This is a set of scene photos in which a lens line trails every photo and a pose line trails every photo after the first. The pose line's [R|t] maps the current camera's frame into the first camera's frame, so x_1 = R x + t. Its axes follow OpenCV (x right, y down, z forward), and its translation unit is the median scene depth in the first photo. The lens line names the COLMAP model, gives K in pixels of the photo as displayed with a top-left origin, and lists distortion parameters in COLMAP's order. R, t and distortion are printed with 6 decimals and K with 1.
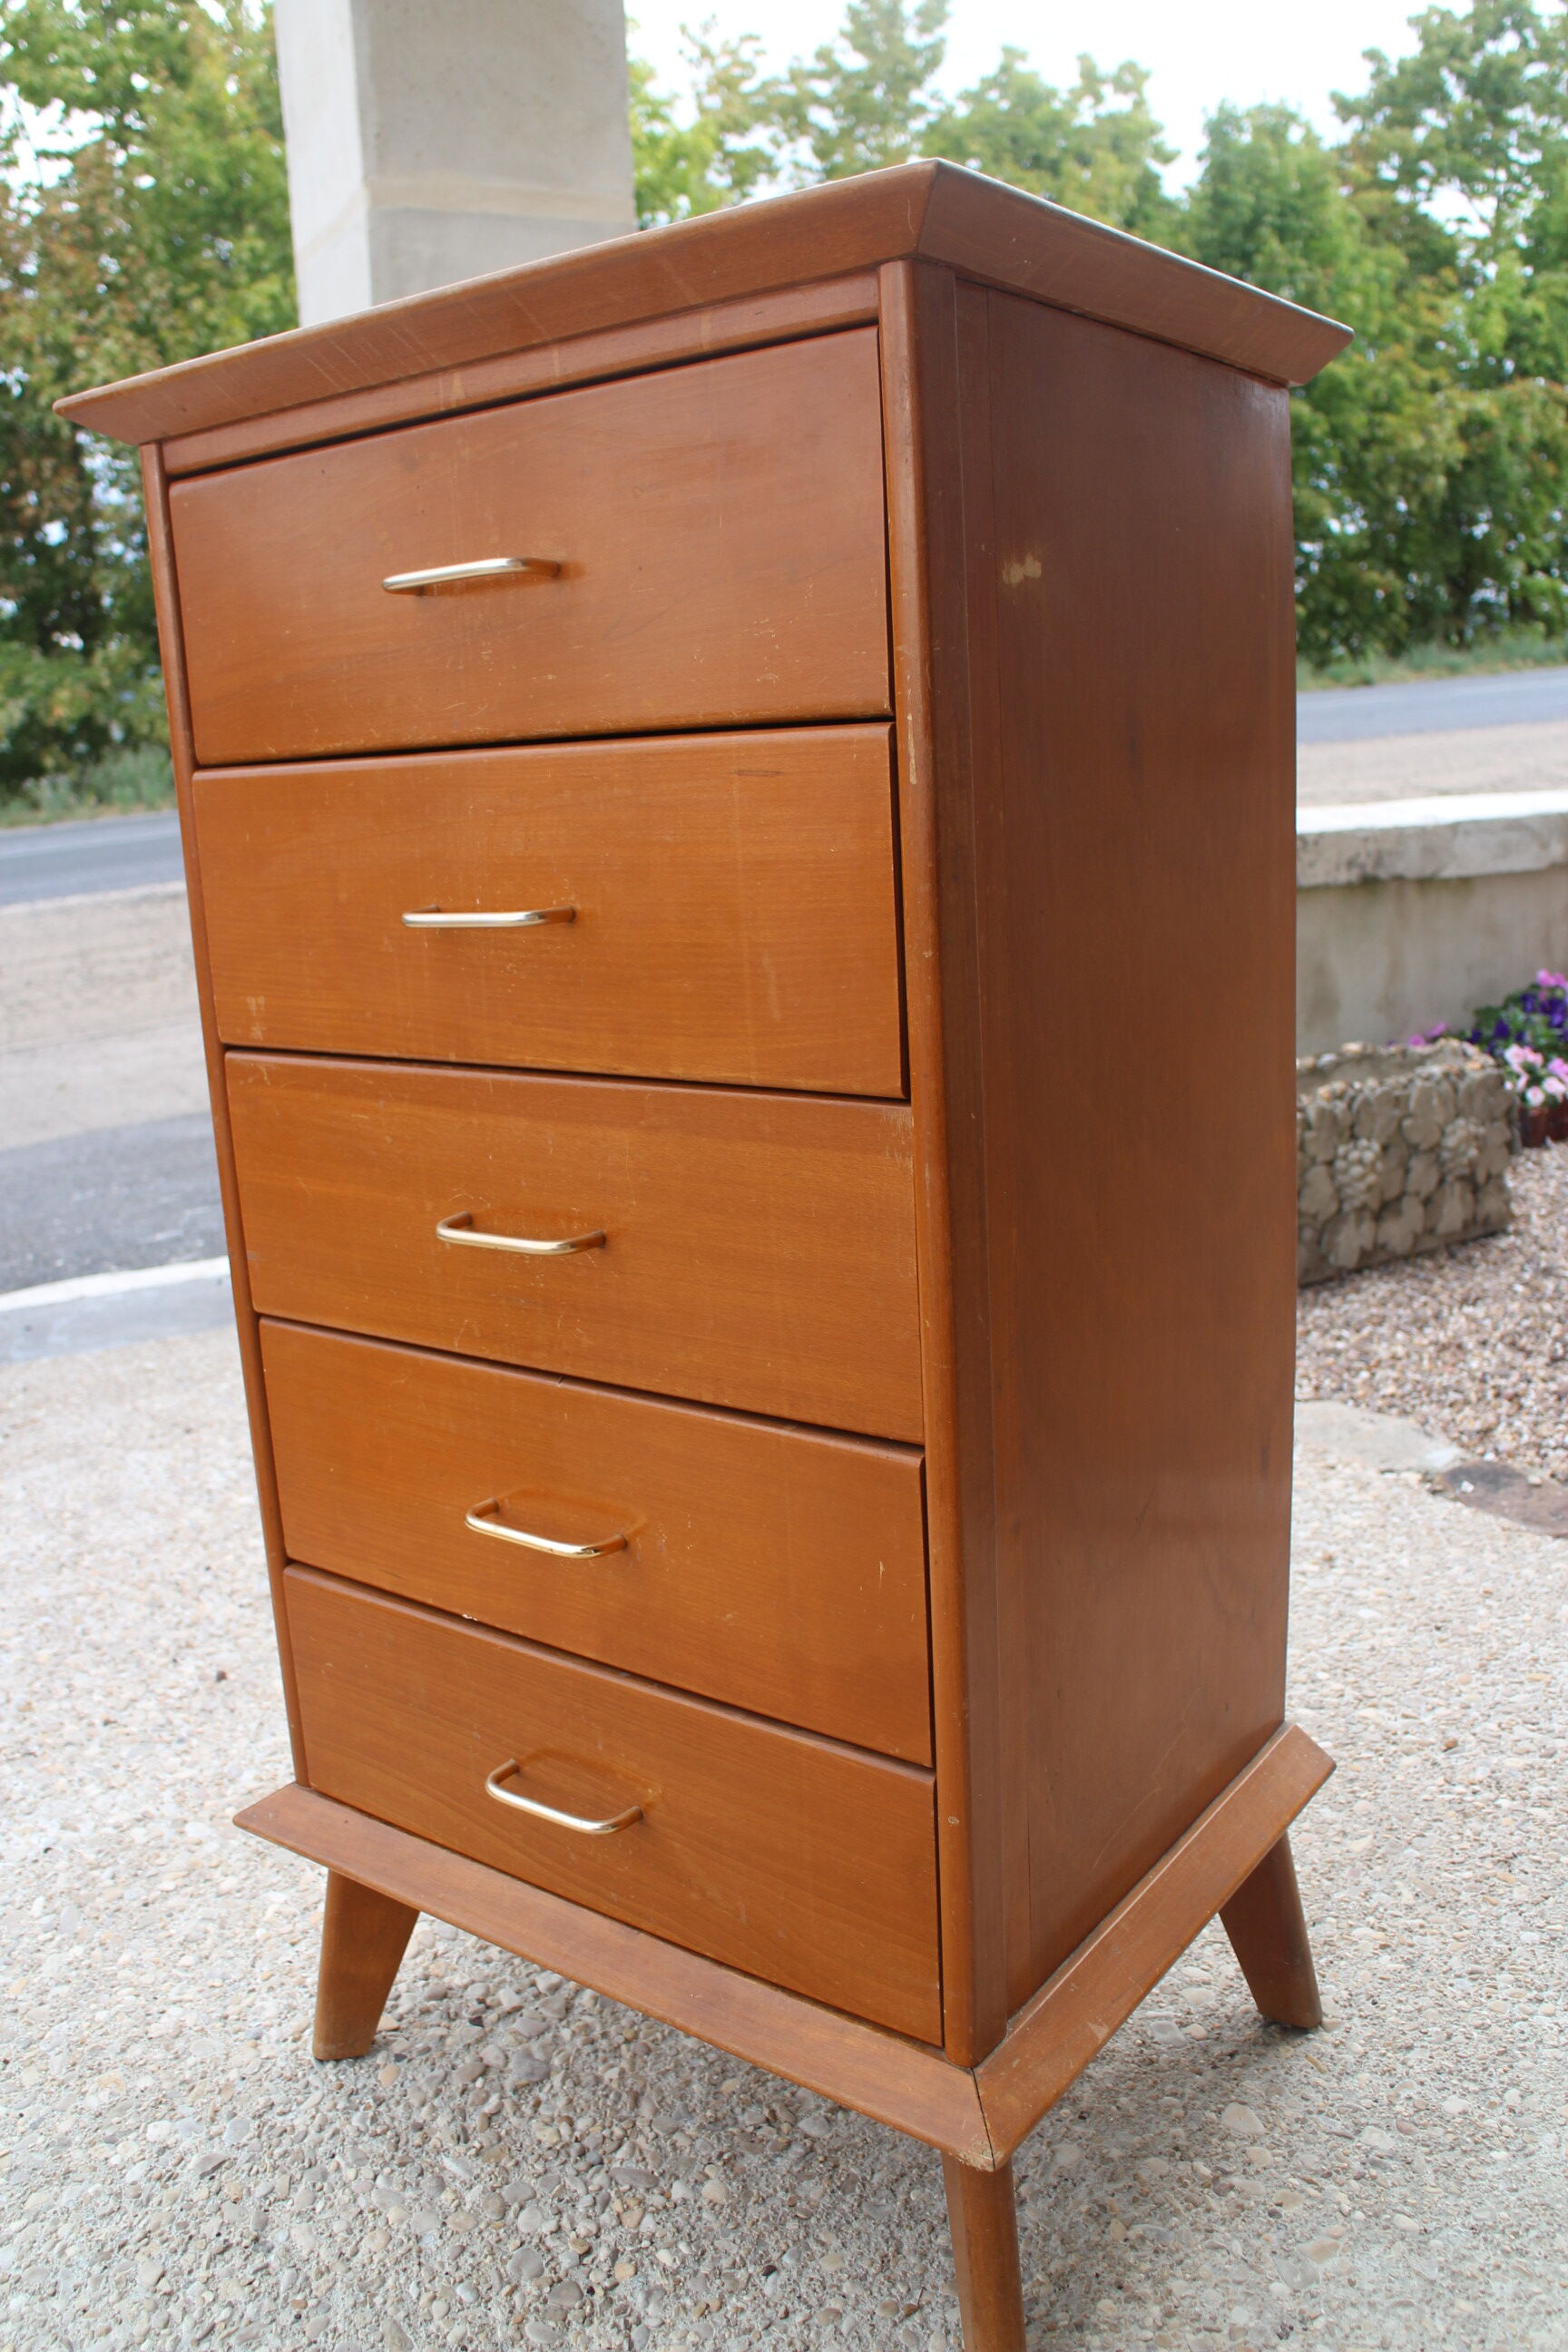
lens RADIAL K [[1933.1, 0, 799.6], [0, 1933.1, 1186.9], [0, 0, 1]] dist [-0.166507, 0.136691]
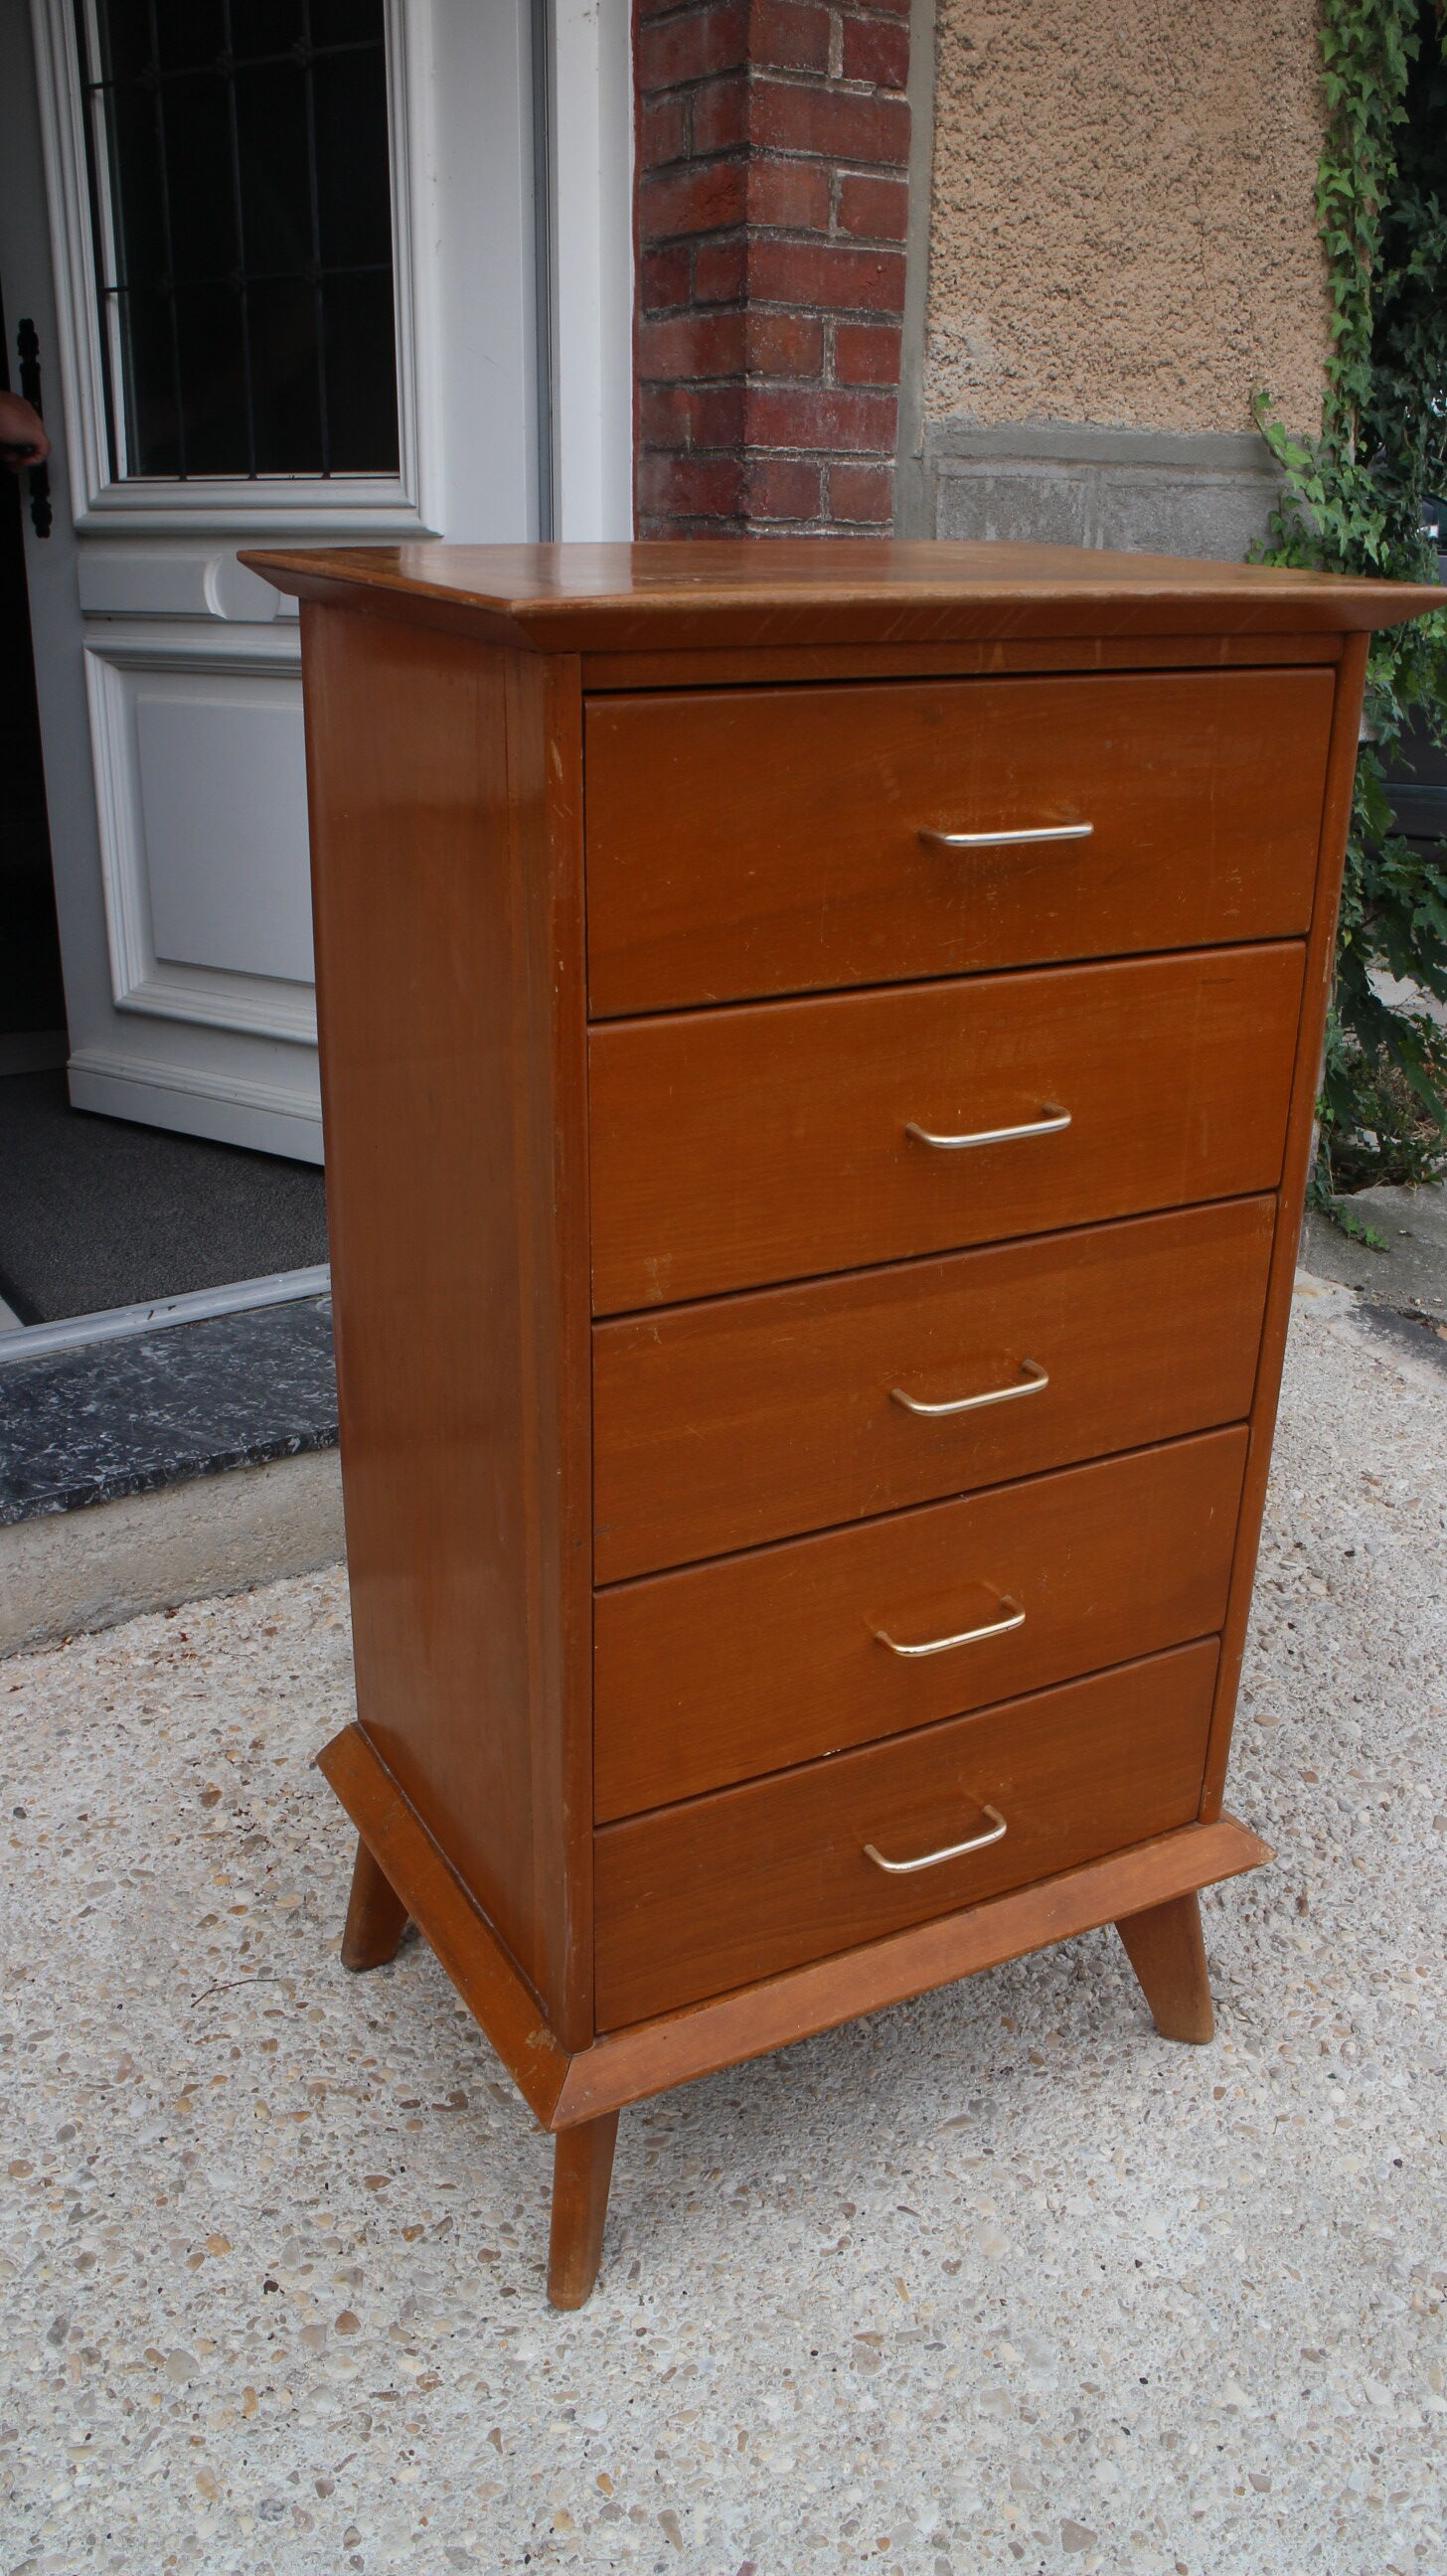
lens RADIAL K [[2102.1, 0, 720.2], [0, 2102.1, 1329.7], [0, 0, 1]] dist [-0.180274, 0.147622]
pose [[0.436392, -0.301639, 0.847688, -1.012248], [0.175222, 0.952584, 0.248759, -0.277029], [-0.882530, 0.039977, 0.468554, 0.433342]]
